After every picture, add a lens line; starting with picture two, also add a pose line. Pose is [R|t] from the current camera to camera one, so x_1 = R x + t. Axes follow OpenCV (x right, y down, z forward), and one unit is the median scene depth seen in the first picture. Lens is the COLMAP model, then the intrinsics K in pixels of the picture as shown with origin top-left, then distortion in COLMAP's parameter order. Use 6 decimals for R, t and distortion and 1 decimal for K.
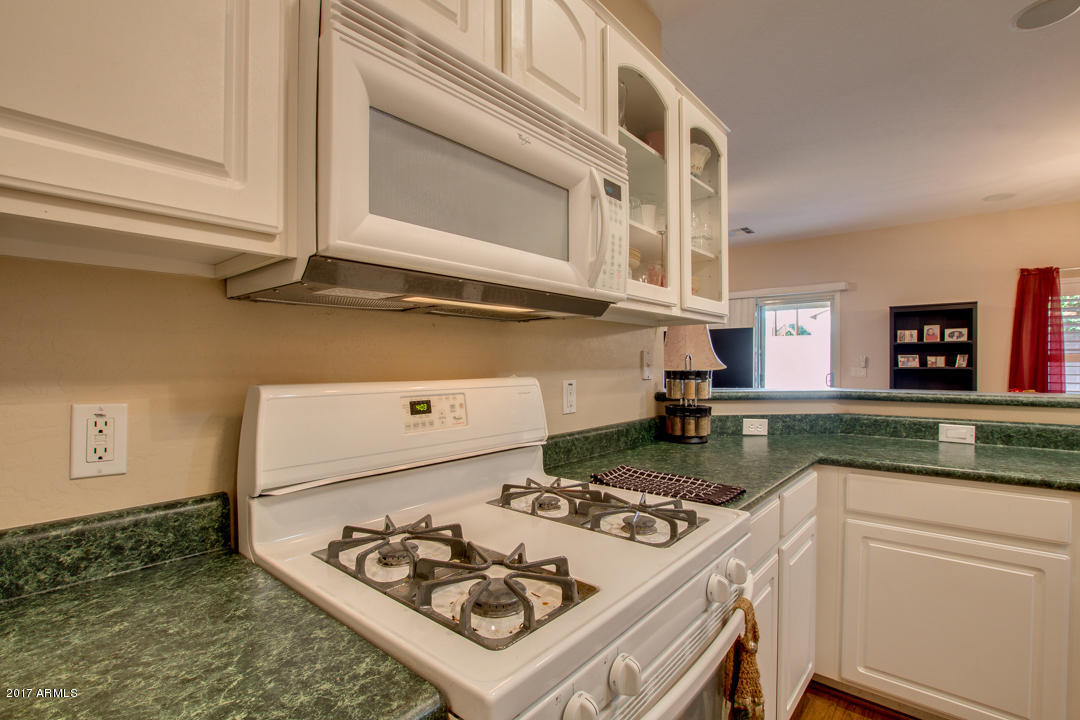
lens RADIAL K [[500.2, 0, 539.4], [0, 500.2, 367.4], [0, 0, 1]] dist [-0.026677, 0.000989]
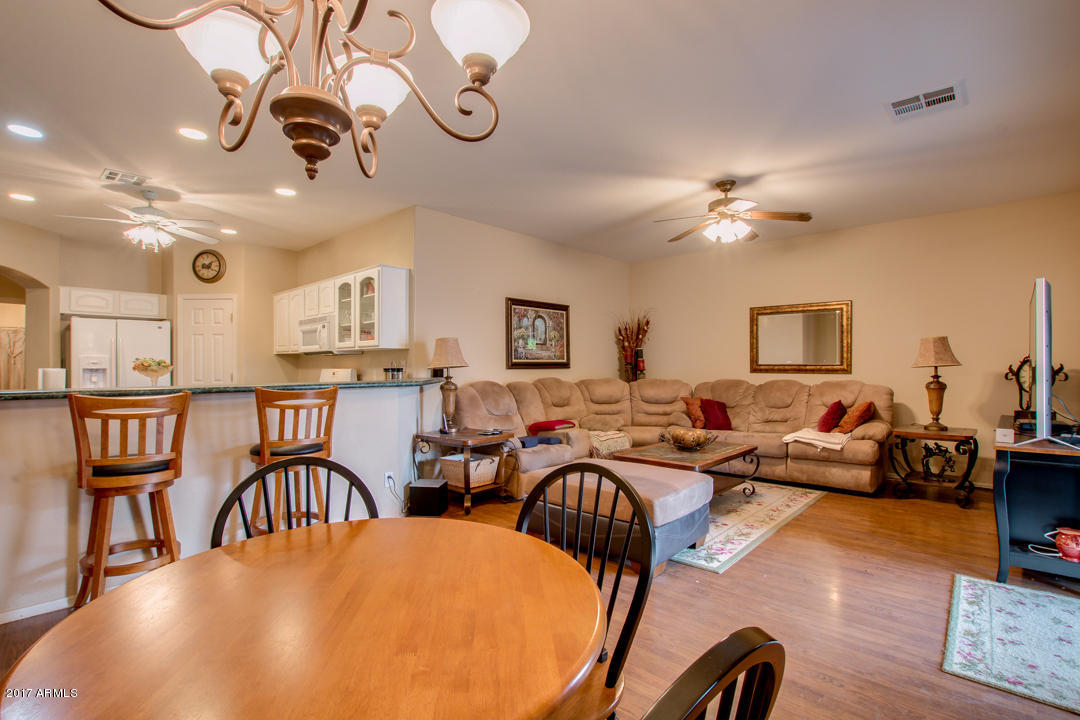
lens RADIAL K [[500.2, 0, 539.4], [0, 500.2, 367.4], [0, 0, 1]] dist [-0.026677, 0.000989]
pose [[-0.042464, 0.005823, -0.999081, 1.127173], [-0.005448, 0.999967, 0.006060, -0.006760], [0.999083, 0.005701, -0.042430, 0.777716]]
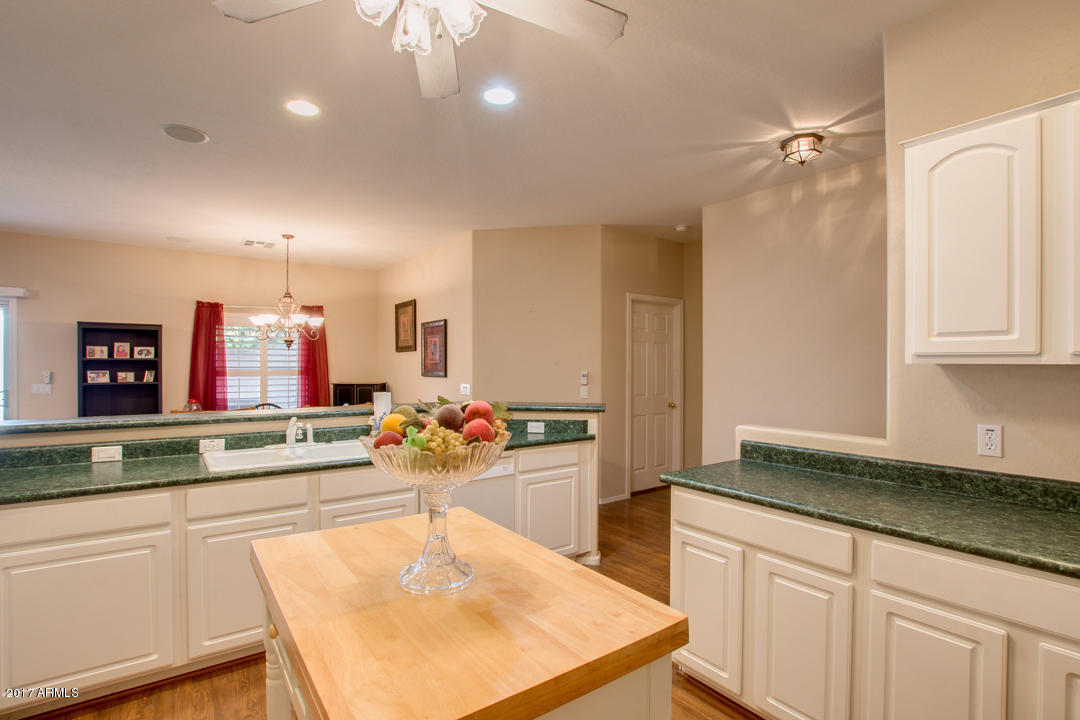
lens RADIAL K [[505.0, 0, 540.9], [0, 505.0, 368.9], [0, 0, 1]] dist [-0.032639, 0.006269]
pose [[0.227661, -0.003410, 0.973735, -0.038100], [0.005083, 0.999984, 0.002313, -0.030387], [-0.973727, 0.004423, 0.227674, -0.134508]]
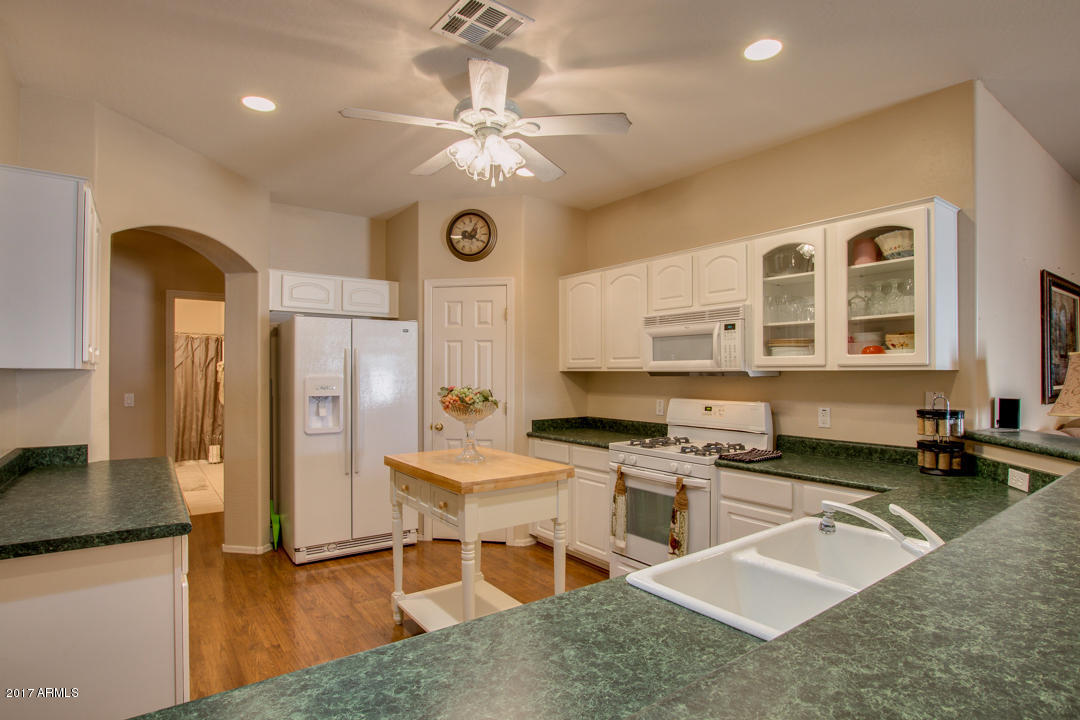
lens RADIAL K [[555.2, 0, 542.1], [0, 555.2, 368.8], [0, 0, 1]] dist [-0.030256, 0.000572]
pose [[-0.224363, -0.001640, -0.974504, 0.747190], [-0.008180, 0.999967, 0.000200, -0.035437], [0.974471, 0.008016, -0.224369, 0.176935]]
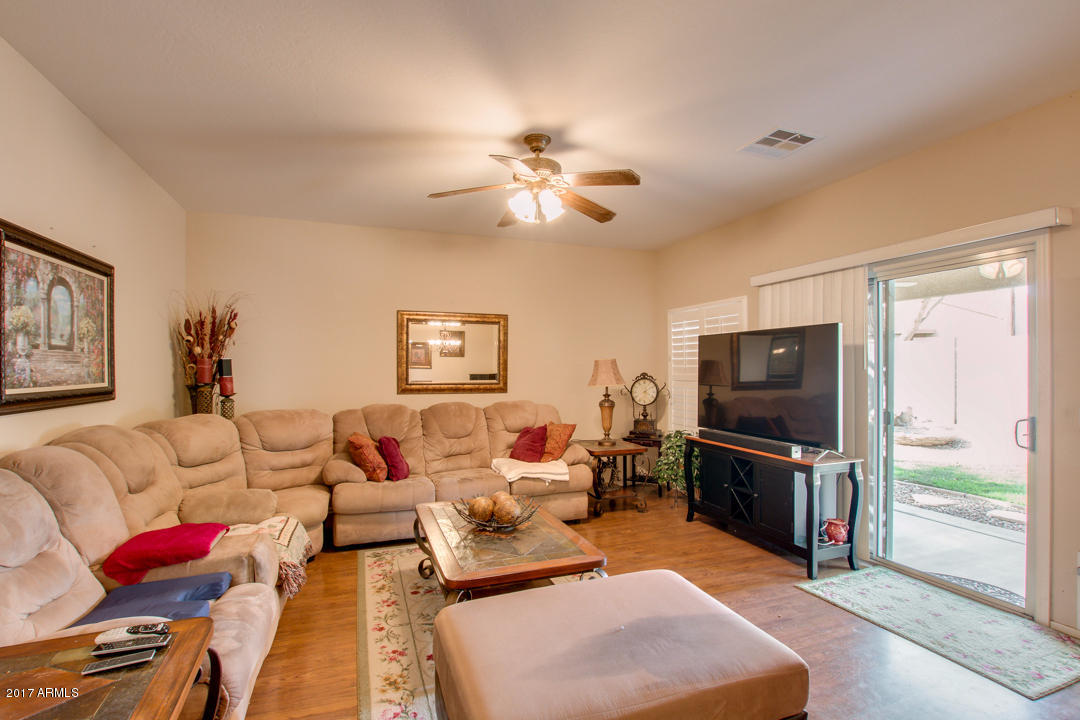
lens RADIAL K [[505.0, 0, 540.9], [0, 505.0, 368.9], [0, 0, 1]] dist [-0.032639, 0.006269]
pose [[0.872998, 0.001691, -0.487720, 0.540719], [-0.004989, 0.999973, -0.005463, -0.036047], [0.487698, 0.007203, 0.872983, 0.516466]]
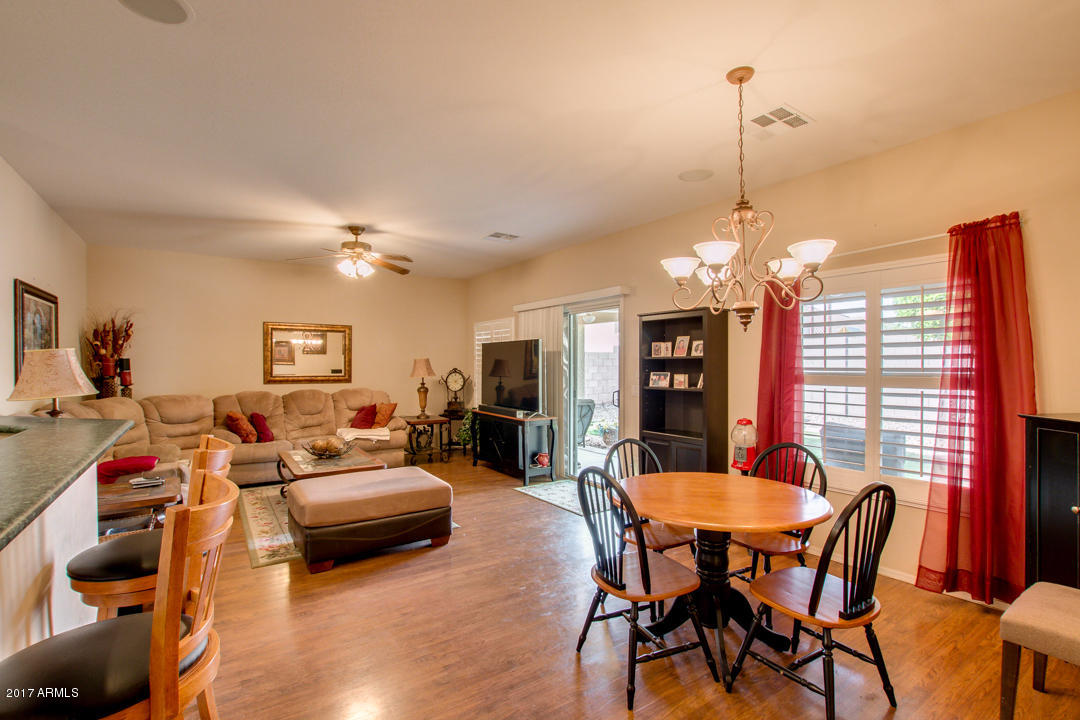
lens RADIAL K [[505.0, 0, 540.9], [0, 505.0, 368.9], [0, 0, 1]] dist [-0.032639, 0.006269]
pose [[0.962984, 0.004208, -0.269524, 0.891981], [-0.003864, 0.999991, 0.001807, -0.035814], [0.269529, -0.000699, 0.962992, 0.147988]]
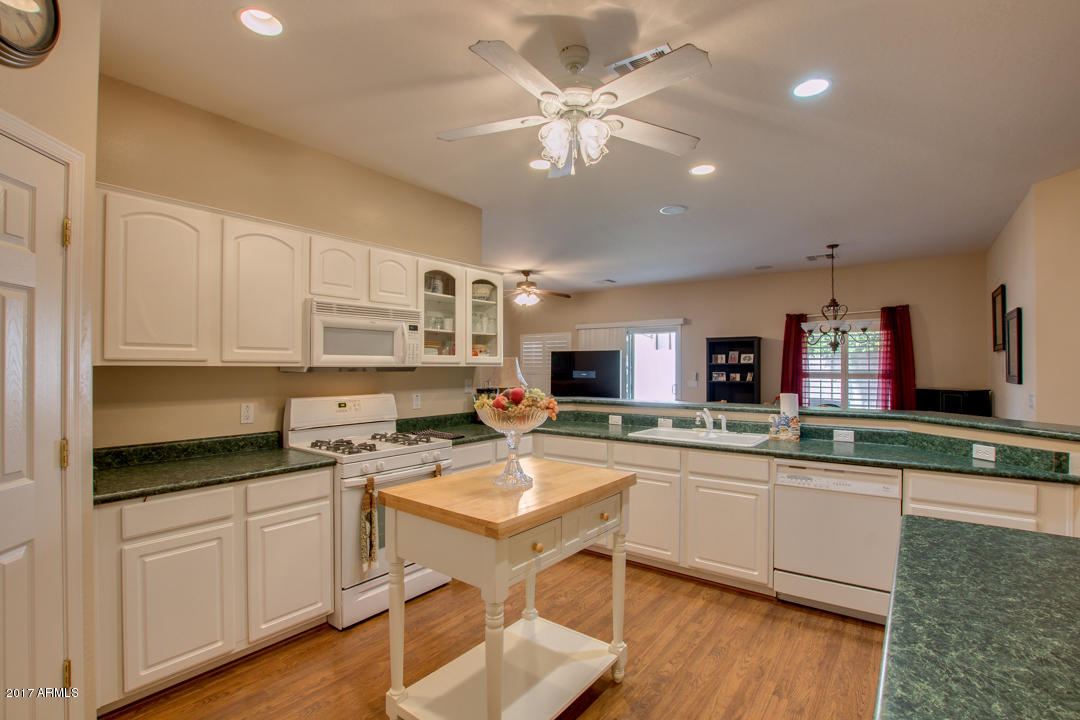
lens RADIAL K [[505.0, 0, 540.9], [0, 505.0, 368.9], [0, 0, 1]] dist [-0.032639, 0.006269]
pose [[0.998163, 0.004444, 0.060423, 0.172406], [-0.004128, 0.999977, -0.005357, -0.028221], [-0.060445, 0.005098, 0.998158, -0.465358]]
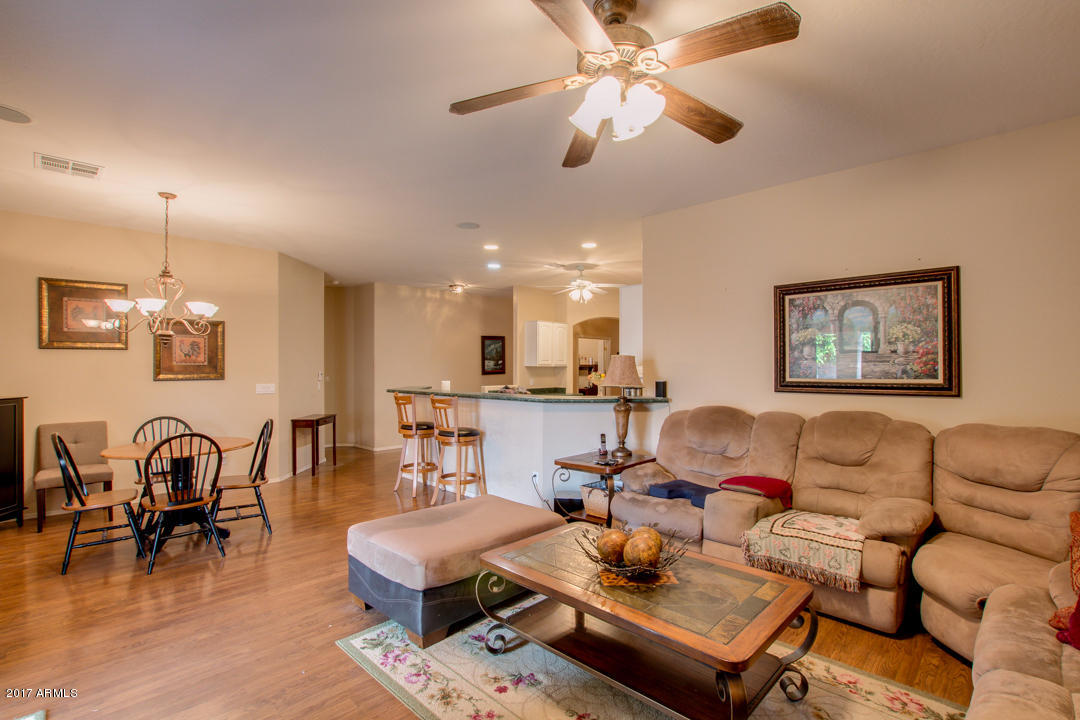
lens RADIAL K [[500.2, 0, 539.4], [0, 500.2, 367.4], [0, 0, 1]] dist [-0.026677, 0.000989]
pose [[-0.997810, 0.004907, 0.065961, 0.258932], [0.005532, 0.999941, 0.009299, -0.044835], [-0.065912, 0.009643, -0.997779, 1.477846]]
